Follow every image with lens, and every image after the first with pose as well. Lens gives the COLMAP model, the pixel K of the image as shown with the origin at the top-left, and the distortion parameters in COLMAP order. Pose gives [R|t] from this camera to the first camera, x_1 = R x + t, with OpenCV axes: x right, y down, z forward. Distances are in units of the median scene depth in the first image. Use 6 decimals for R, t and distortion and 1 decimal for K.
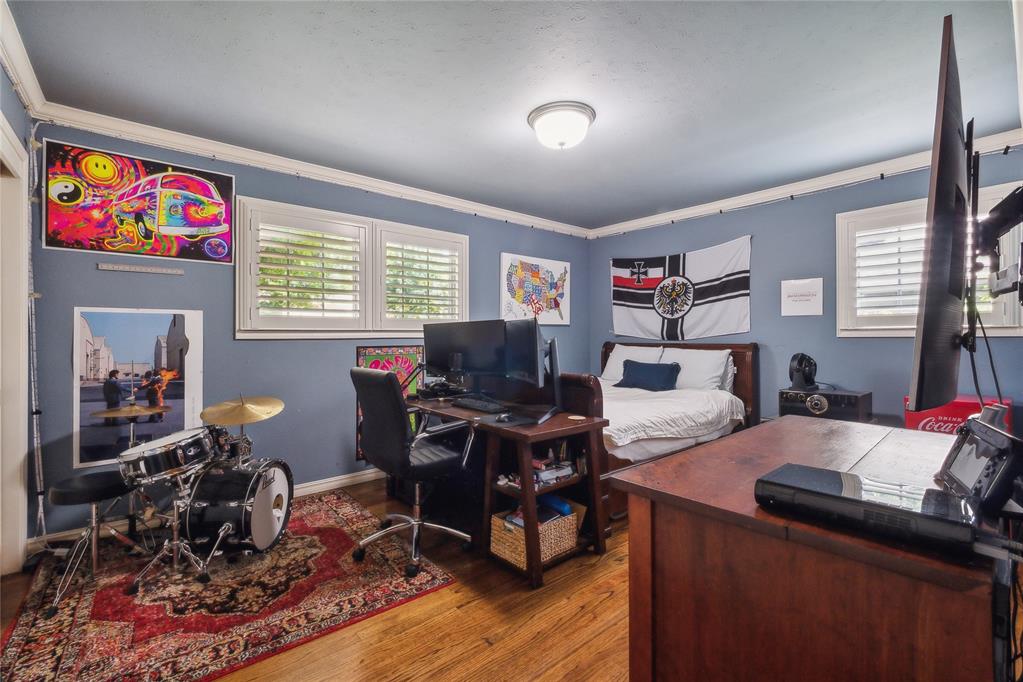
lens RADIAL K [[444.7, 0, 508.5], [0, 444.7, 334.5], [0, 0, 1]] dist [-0.002402, -0.000537]
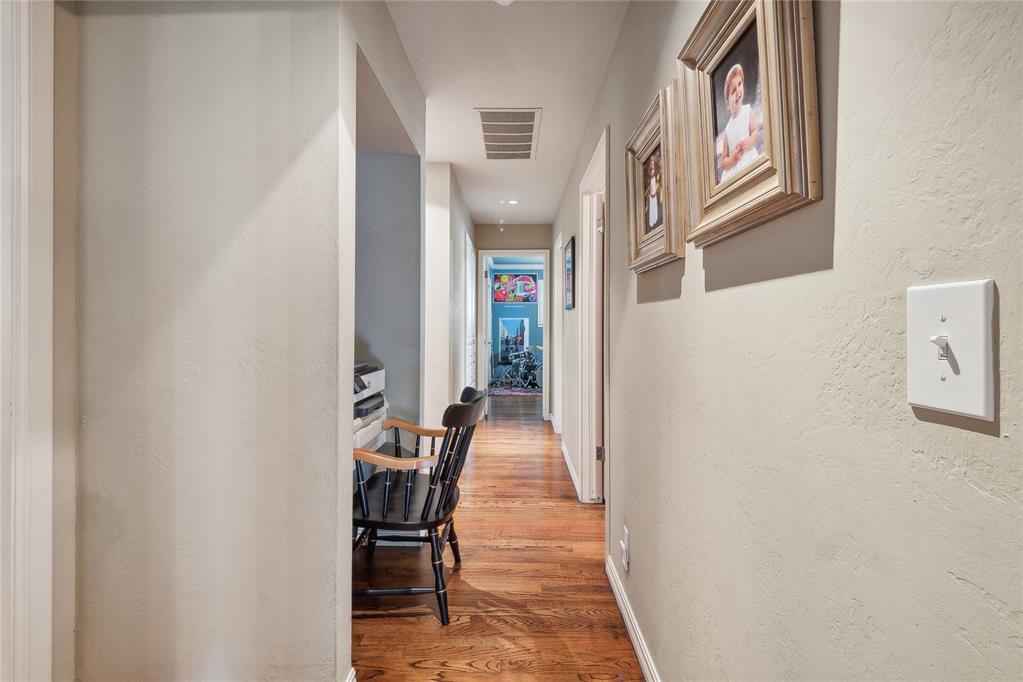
lens RADIAL K [[444.7, 0, 508.5], [0, 444.7, 334.5], [0, 0, 1]] dist [-0.002402, -0.000537]
pose [[0.753362, 0.003026, -0.657599, 1.392741], [0.000233, 0.999988, 0.004869, 0.051359], [0.657606, -0.003822, 0.753352, -1.604225]]
